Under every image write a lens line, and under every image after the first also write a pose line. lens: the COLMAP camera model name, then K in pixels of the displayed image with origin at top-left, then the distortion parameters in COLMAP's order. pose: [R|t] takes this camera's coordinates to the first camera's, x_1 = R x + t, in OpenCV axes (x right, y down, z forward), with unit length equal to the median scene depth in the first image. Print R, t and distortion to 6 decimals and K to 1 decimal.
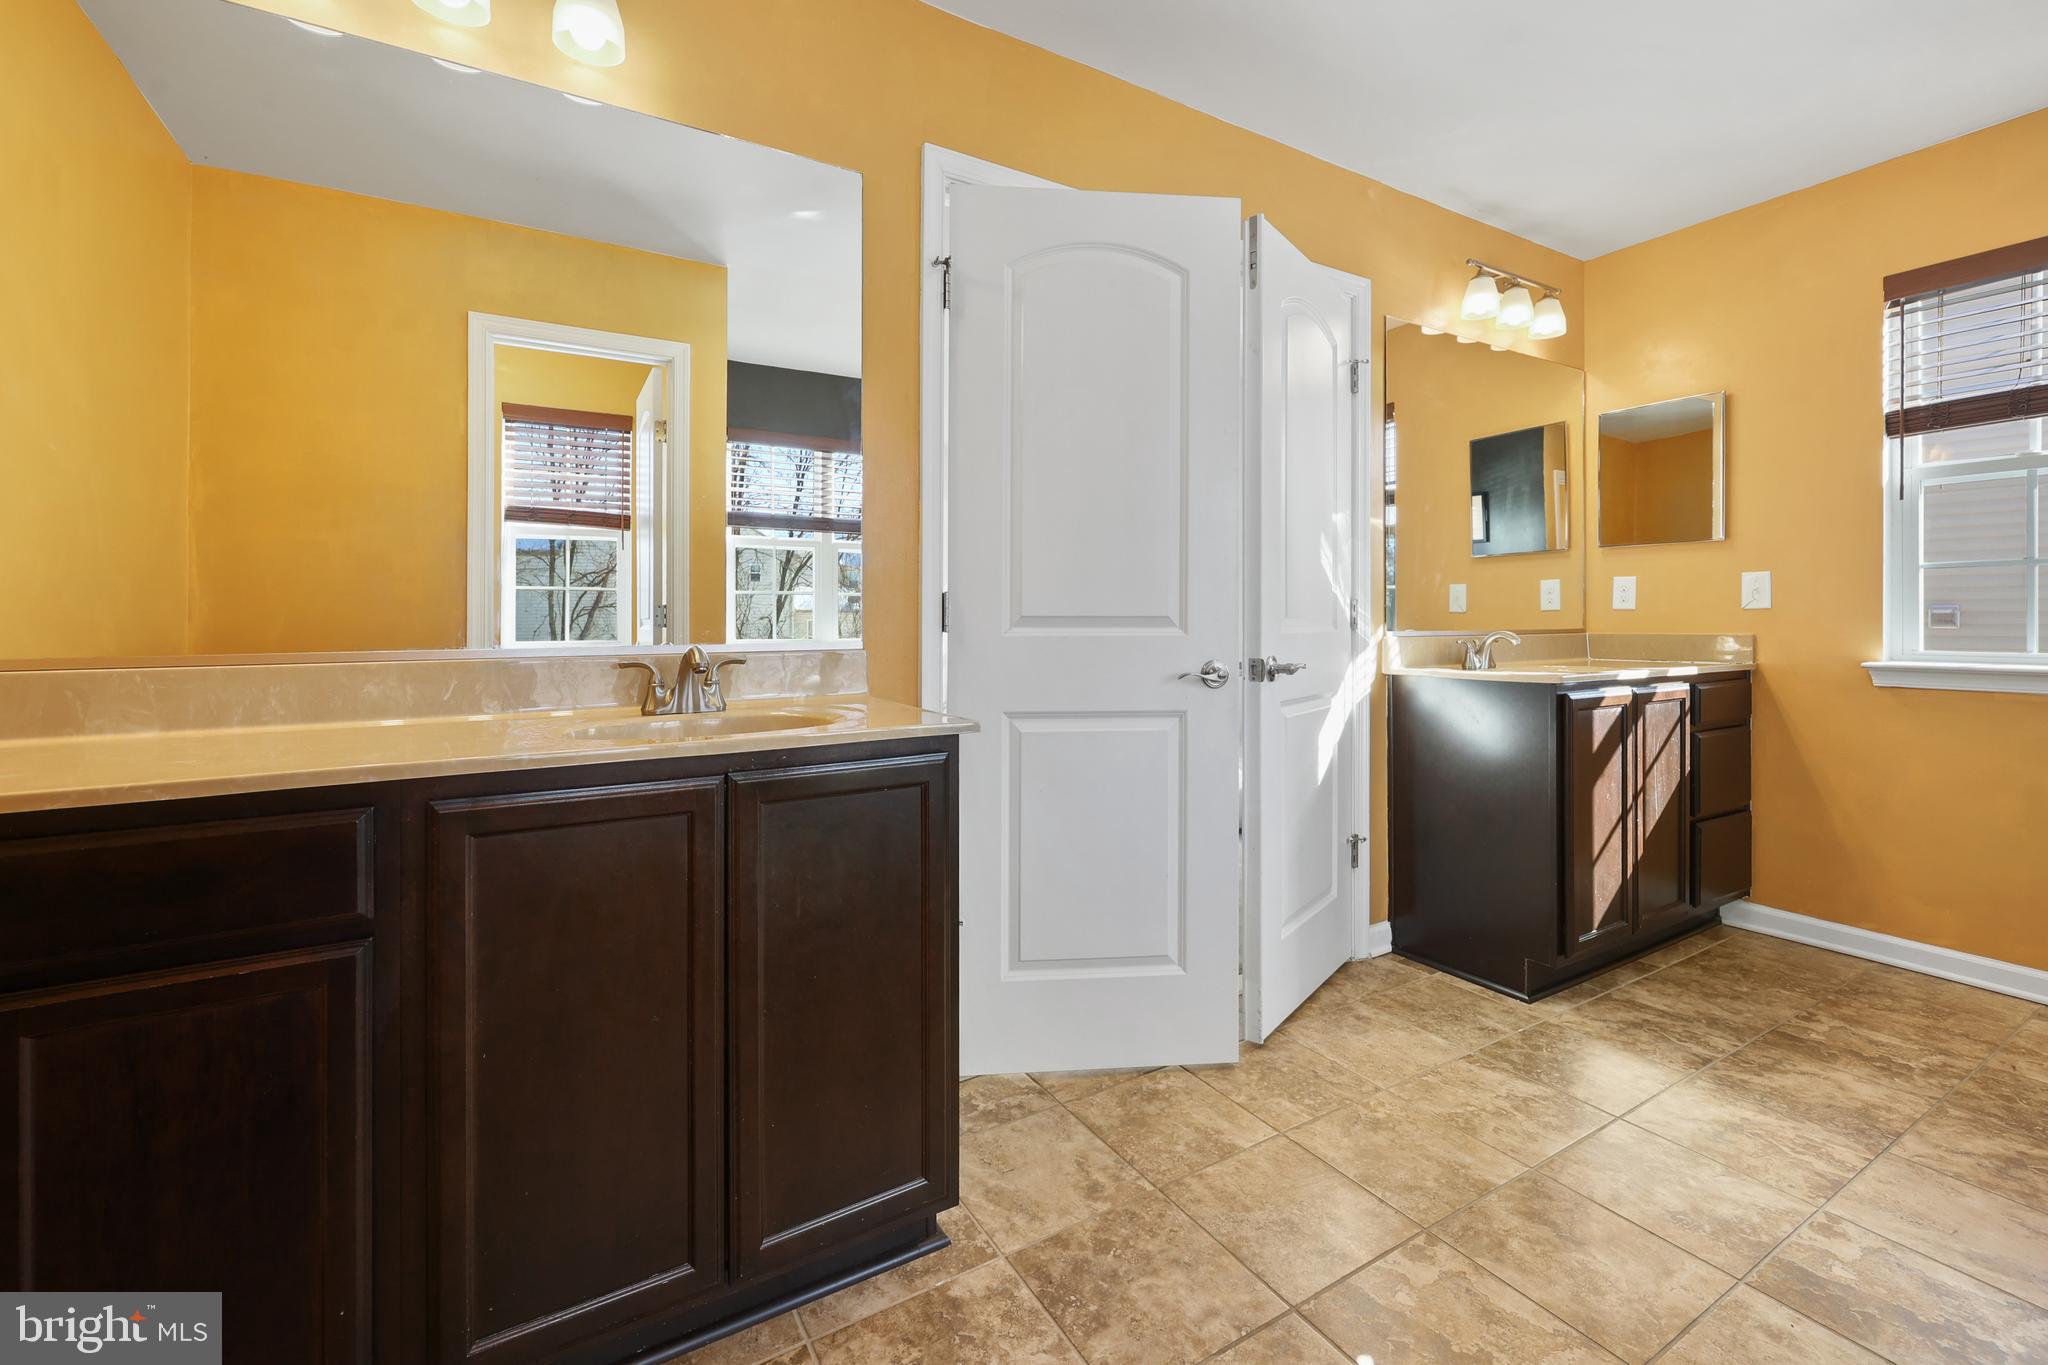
lens RADIAL K [[859.1, 0, 1023.9], [0, 859.1, 604.6], [0, 0, 1]] dist [-0.000376, 0.000079]
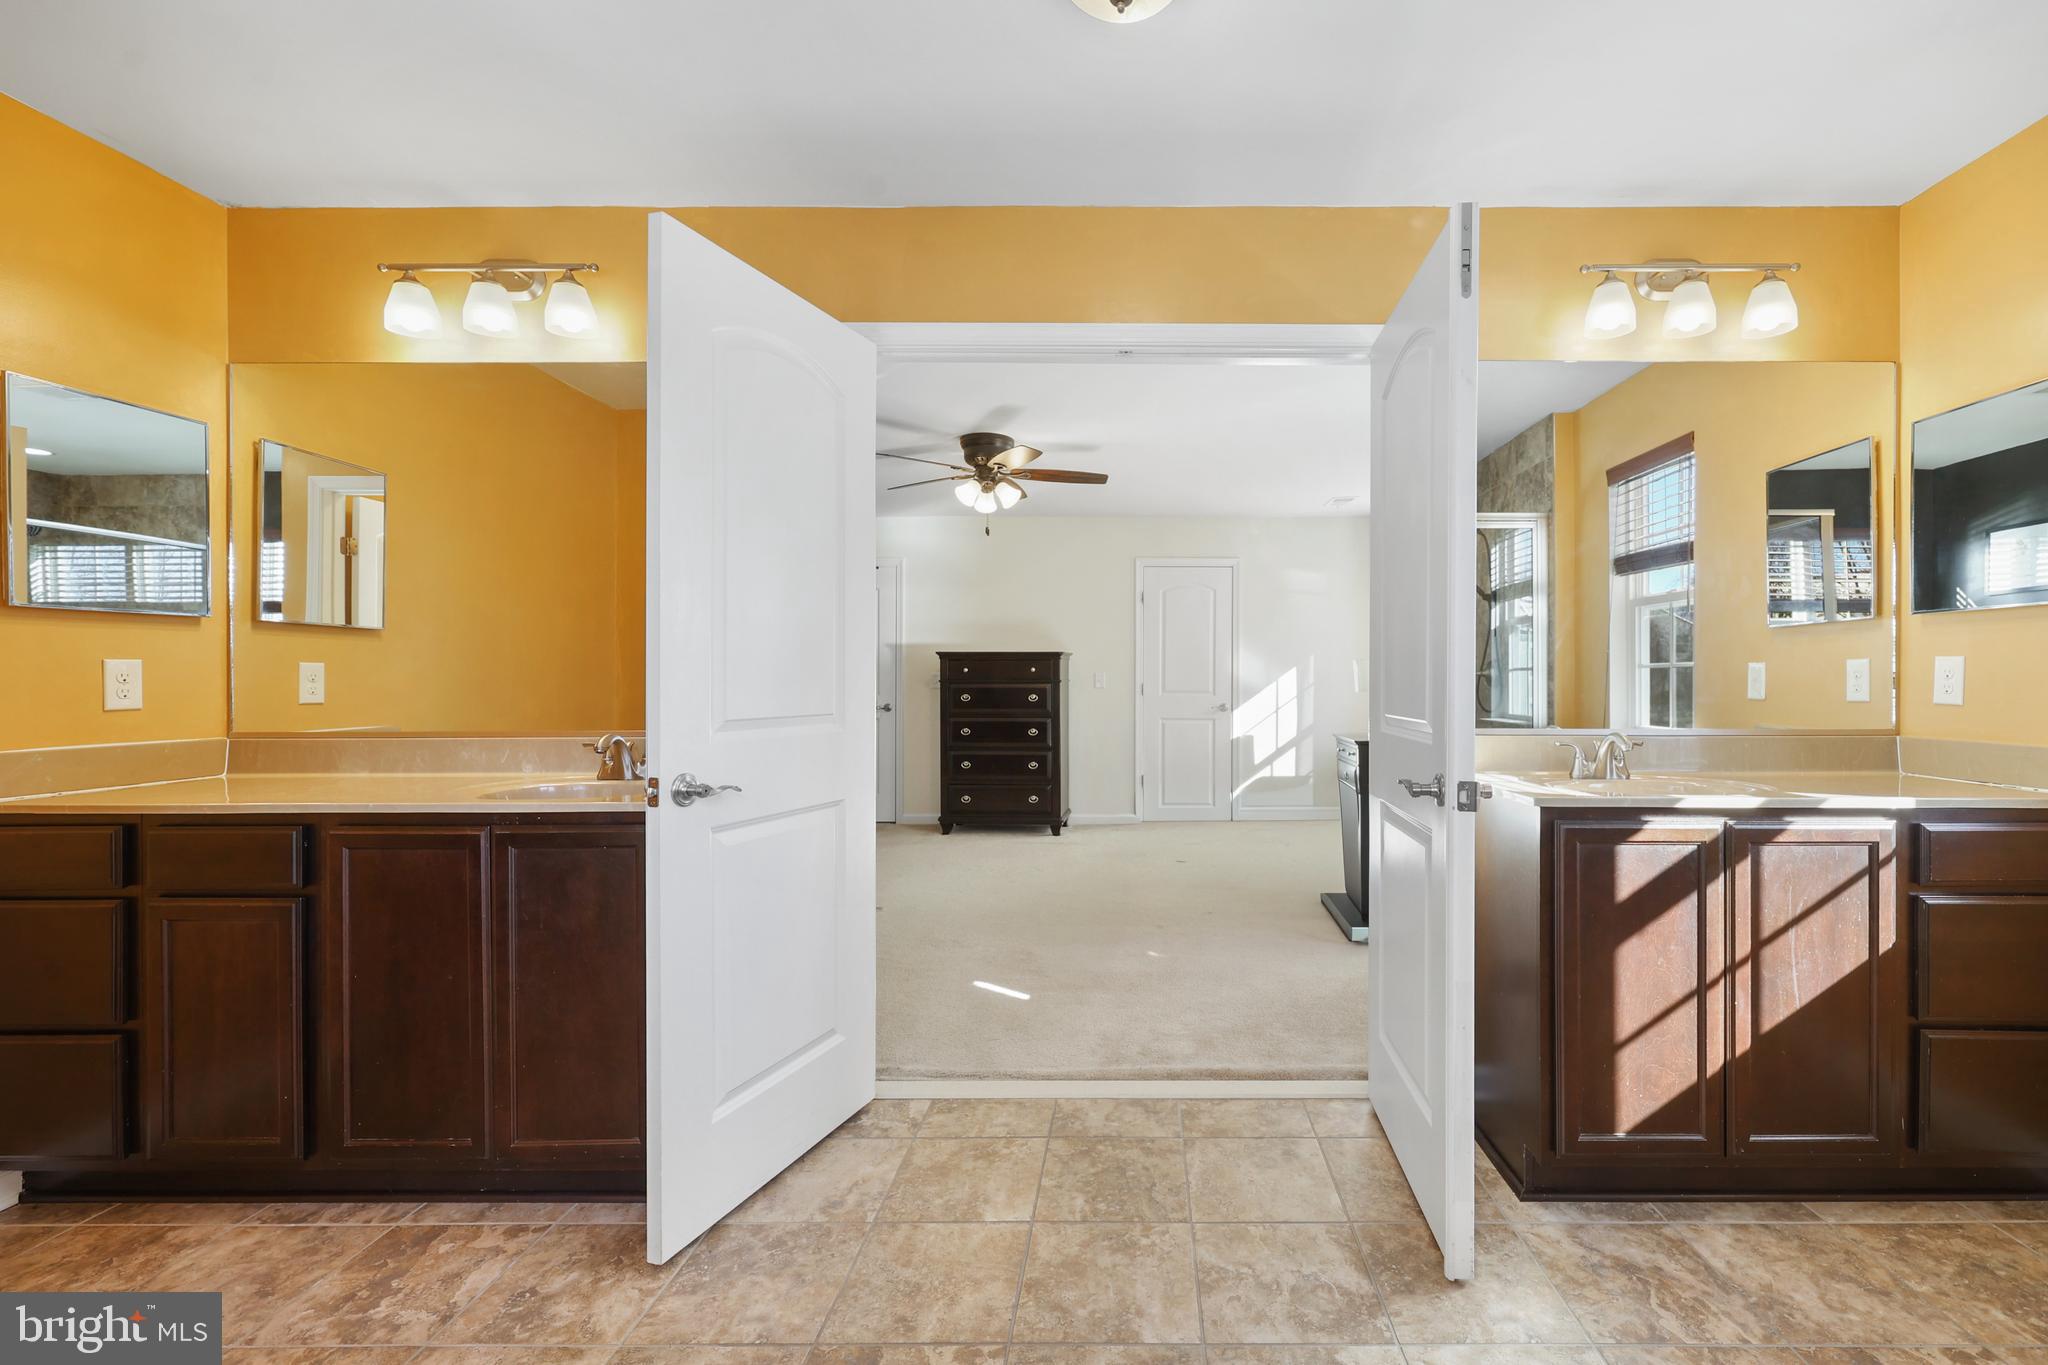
lens RADIAL K [[795.7, 0, 1031.6], [0, 795.7, 676.8], [0, 0, 1]] dist [0.000114, 0.000057]
pose [[0.865698, -0.001712, -0.500564, 0.577868], [0.003908, 0.999987, 0.003340, -0.031661], [0.500552, -0.004847, 0.865693, 0.129393]]
